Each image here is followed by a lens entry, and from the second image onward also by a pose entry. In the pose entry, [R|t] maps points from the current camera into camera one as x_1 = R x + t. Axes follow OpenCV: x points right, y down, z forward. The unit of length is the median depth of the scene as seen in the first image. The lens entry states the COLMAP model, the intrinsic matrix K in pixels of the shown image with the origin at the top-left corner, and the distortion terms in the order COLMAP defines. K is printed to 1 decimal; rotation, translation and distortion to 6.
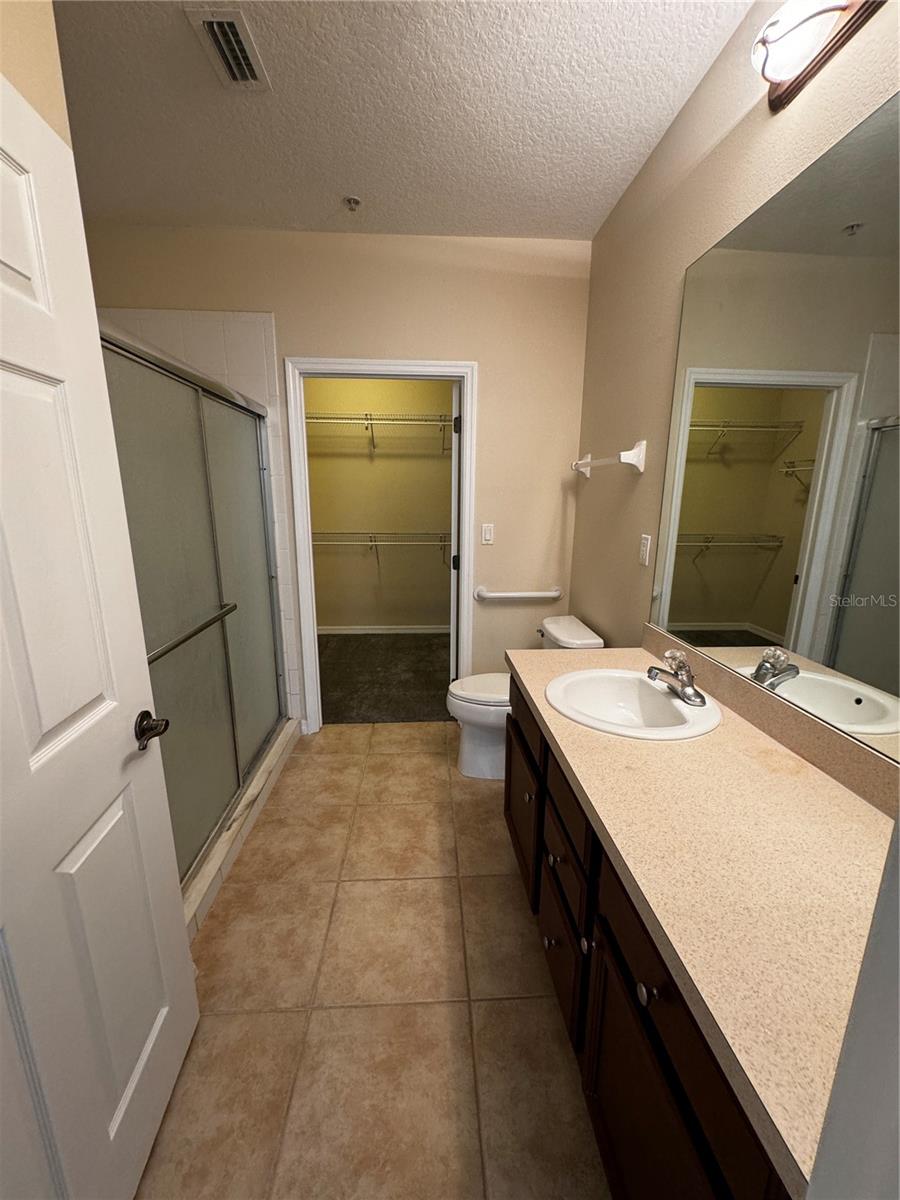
lens RADIAL K [[479.2, 0, 447.7], [0, 479.2, 605.2], [0, 0, 1]] dist [-0.003650, 0.000292]
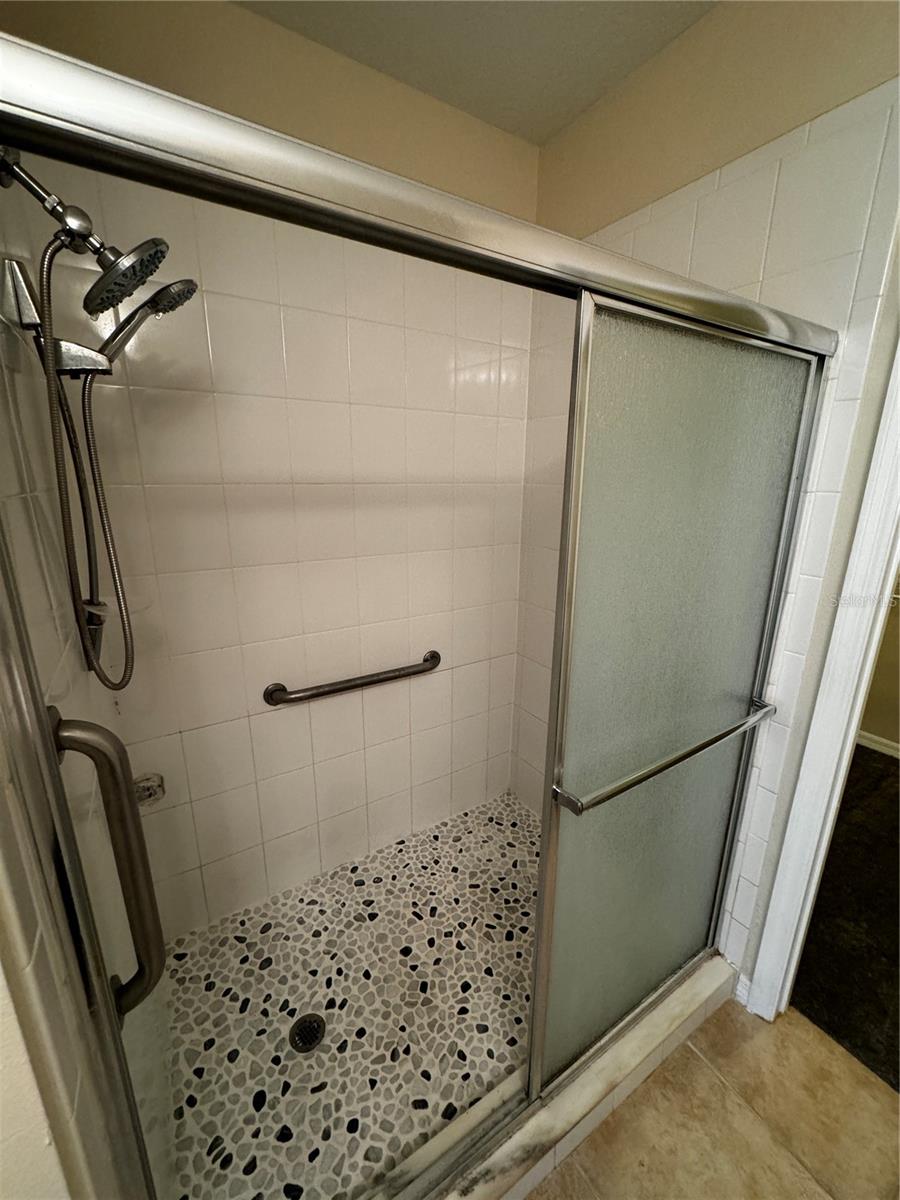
lens RADIAL K [[479.2, 0, 447.7], [0, 479.2, 594.2], [0, 0, 1]] dist [-0.003650, 0.000292]
pose [[0.477517, 0.234484, -0.846755, -0.140968], [-0.208291, 0.966470, 0.150172, -0.184924], [0.853576, 0.104662, 0.510347, 0.511074]]
